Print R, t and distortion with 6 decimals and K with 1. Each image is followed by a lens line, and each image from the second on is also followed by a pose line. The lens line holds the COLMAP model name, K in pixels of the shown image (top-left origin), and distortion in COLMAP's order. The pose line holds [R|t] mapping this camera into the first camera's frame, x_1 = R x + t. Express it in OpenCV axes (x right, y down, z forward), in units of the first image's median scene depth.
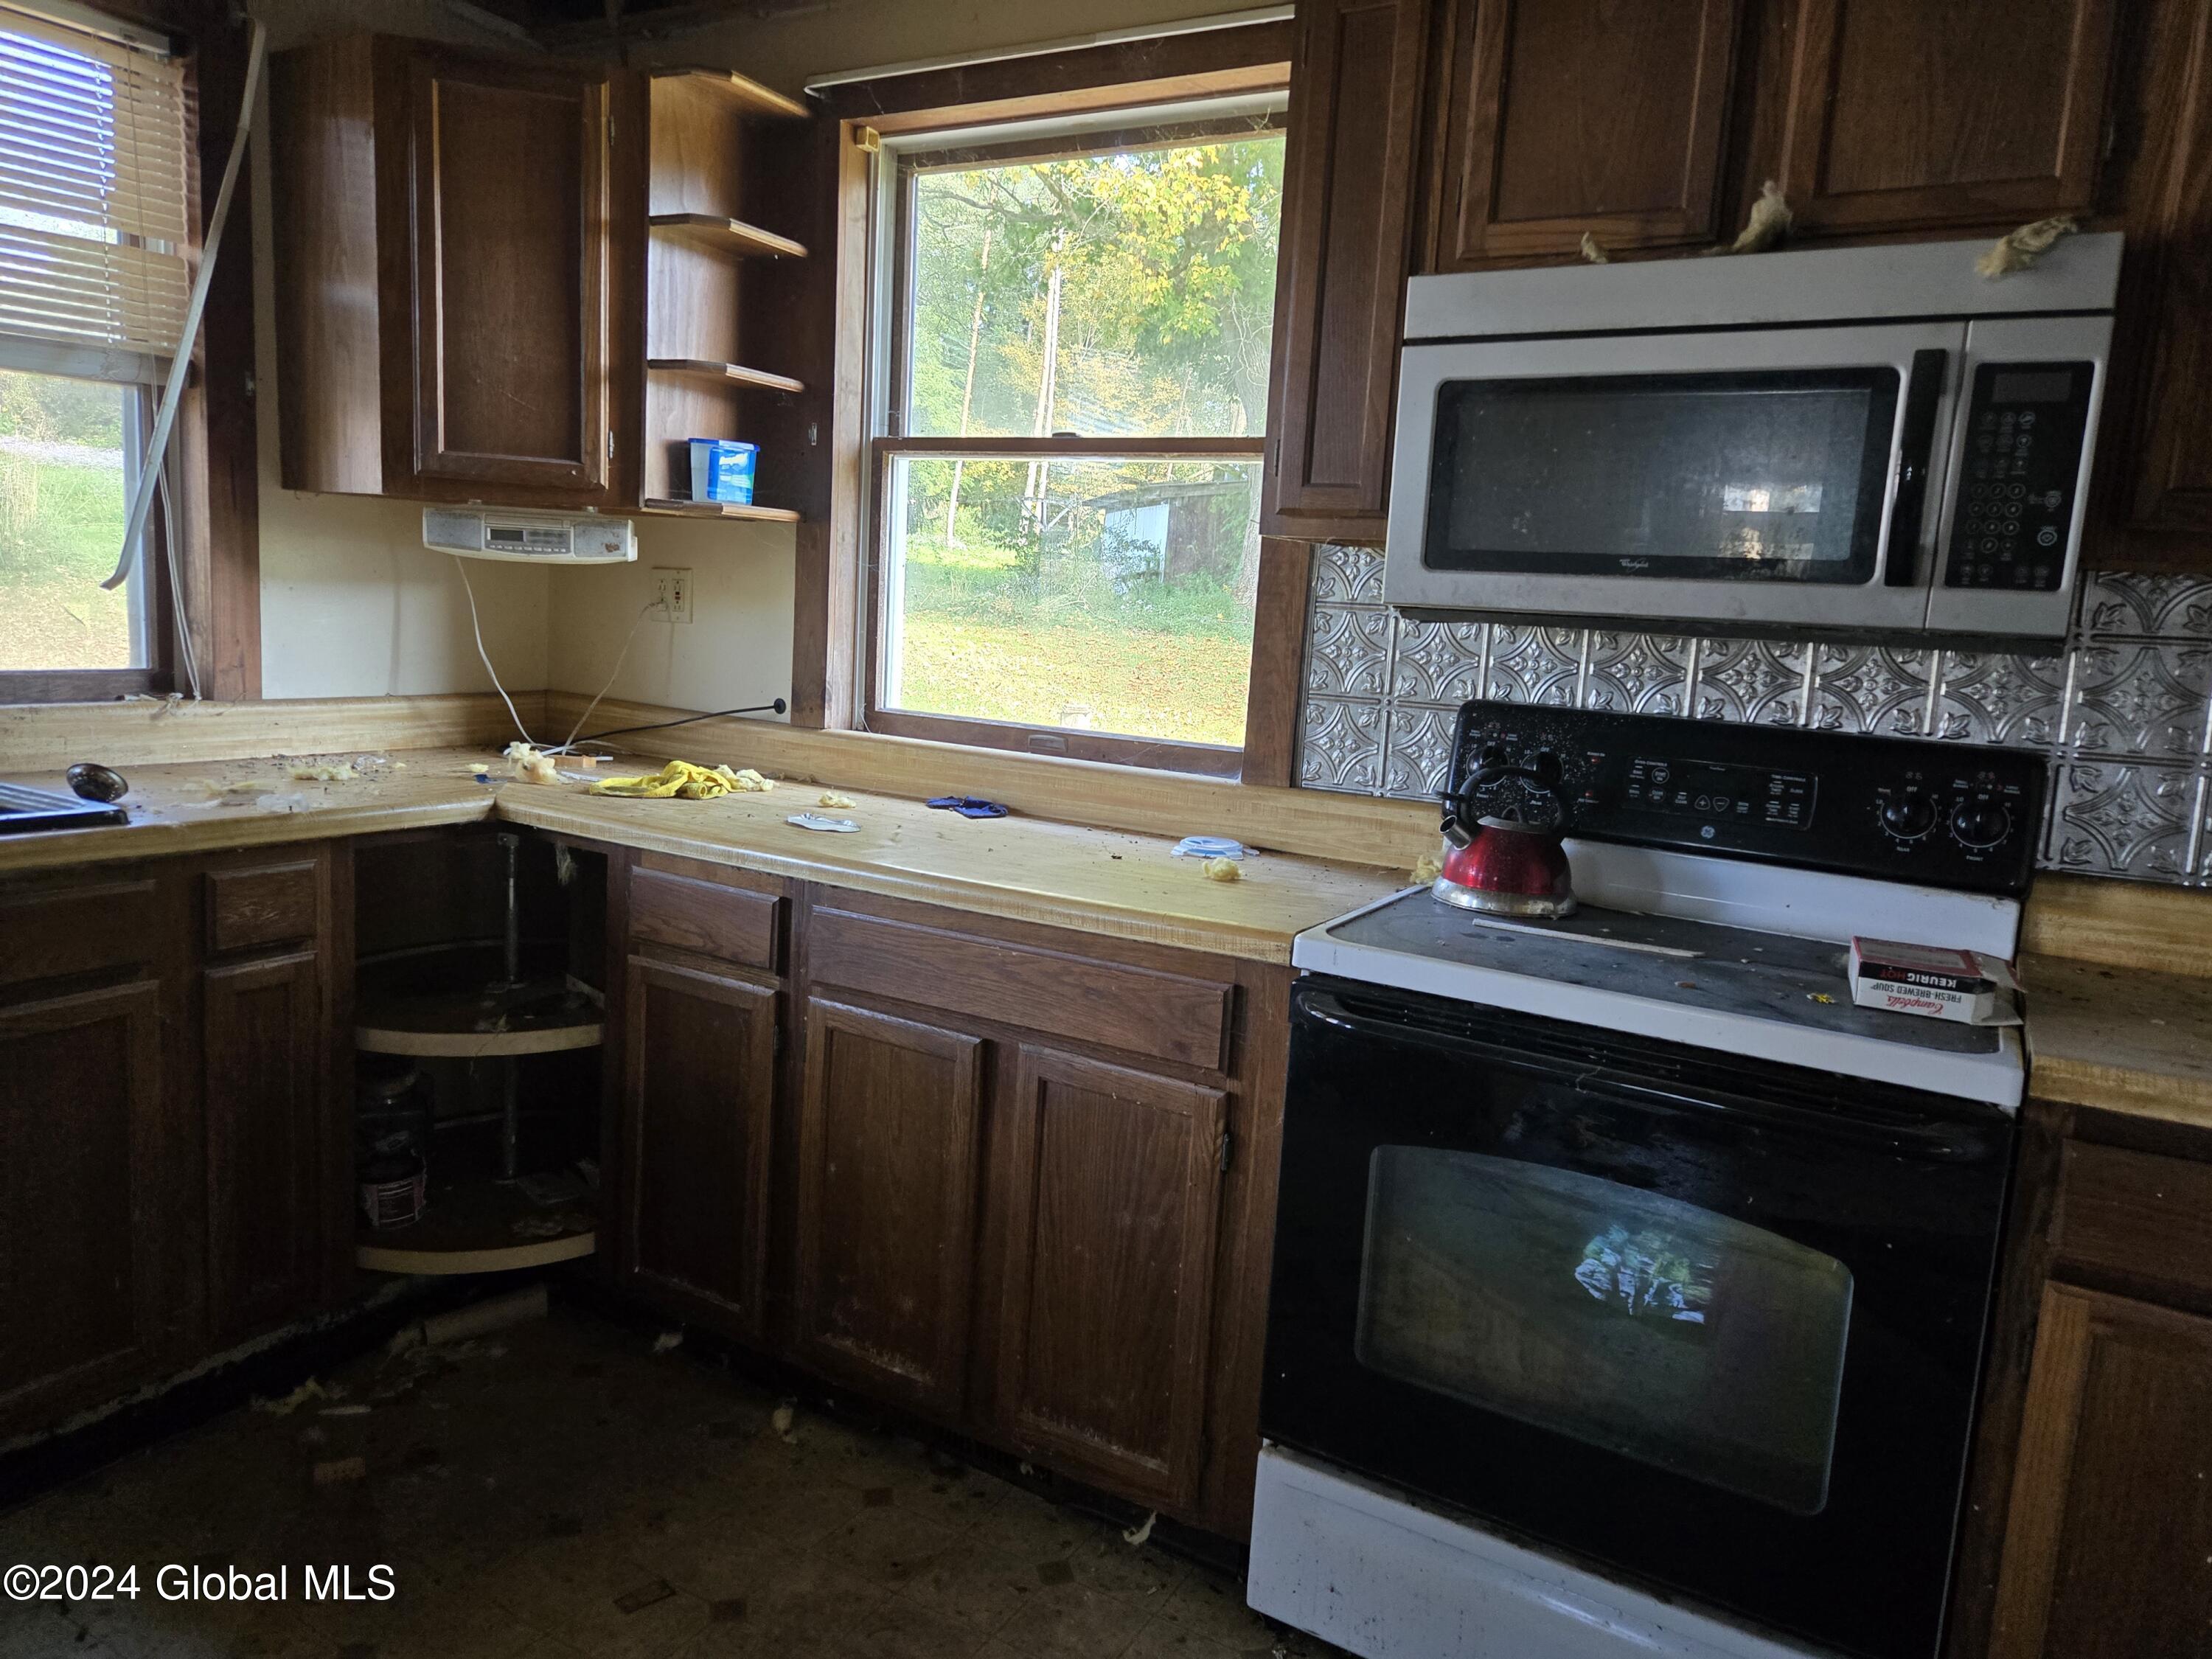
lens RADIAL K [[1467.3, 0, 1098.3], [0, 1467.3, 812.3], [0, 0, 1]] dist [0.060763, -0.045920]
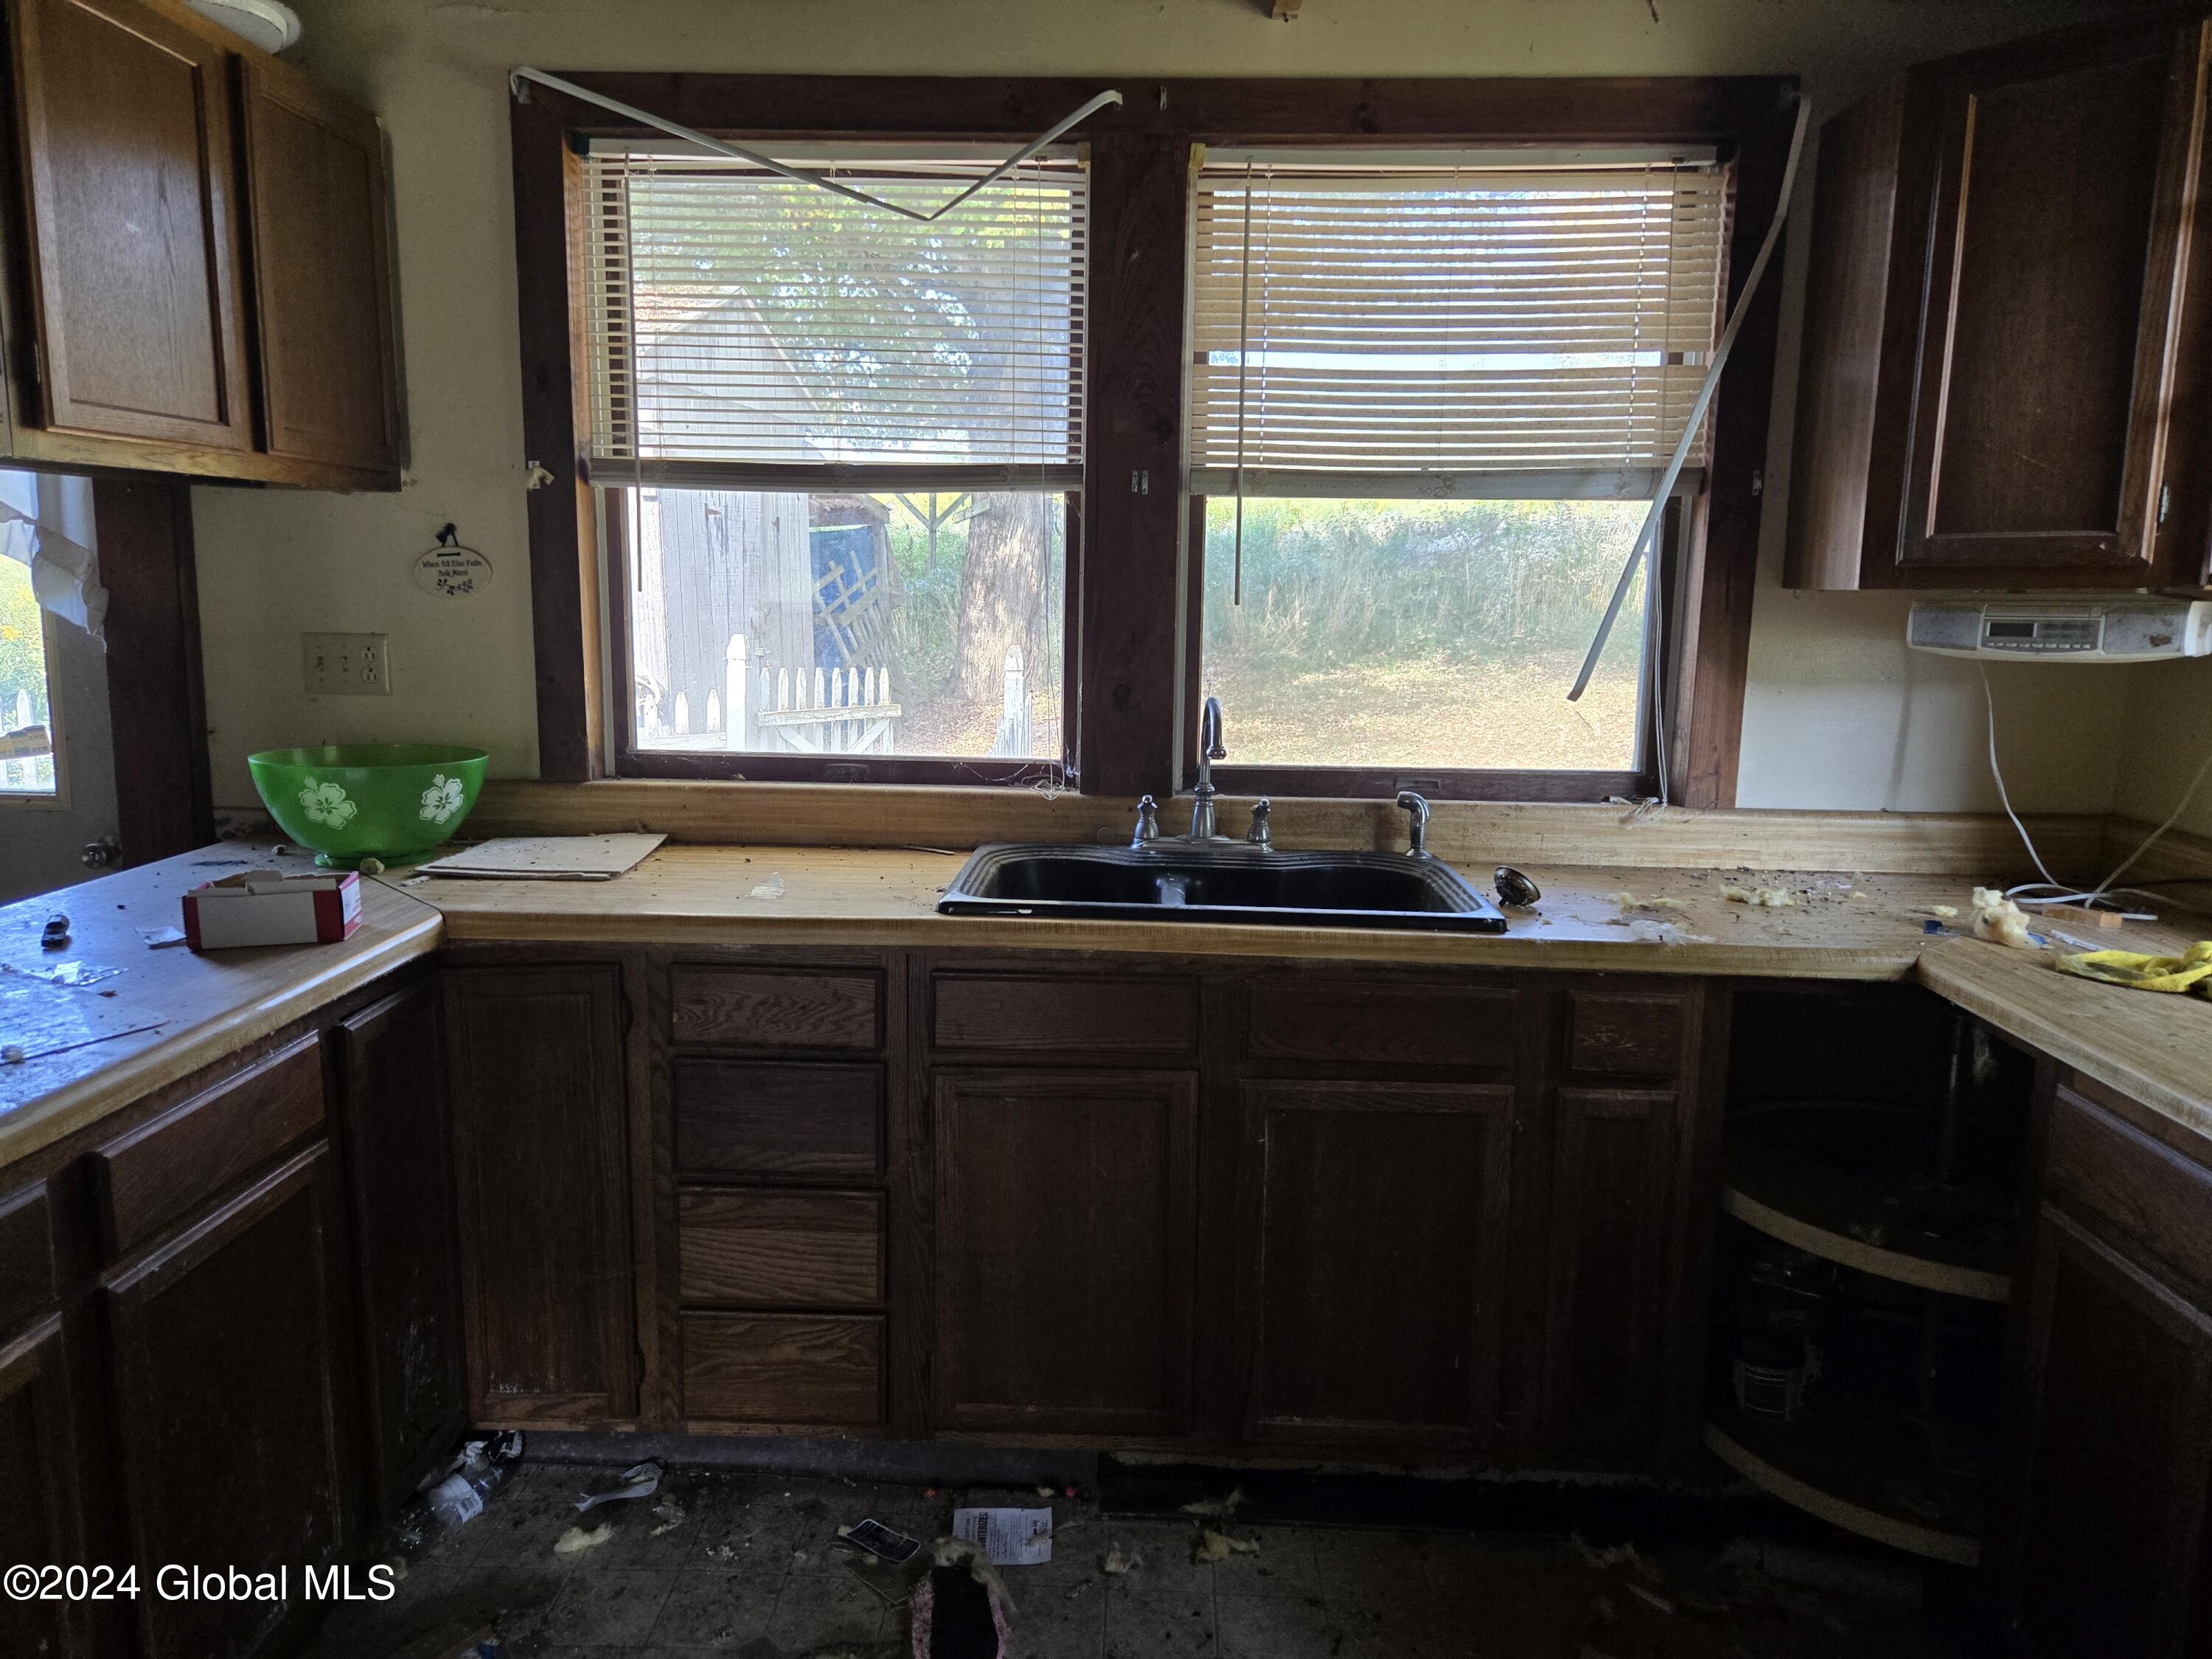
lens RADIAL K [[1467.3, 0, 1098.3], [0, 1467.3, 812.3], [0, 0, 1]] dist [0.060763, -0.045920]
pose [[0.471079, 0.081511, -0.878317, 0.089249], [-0.116926, 0.992705, 0.029415, -0.057396], [0.874307, 0.088842, 0.477173, 0.200397]]
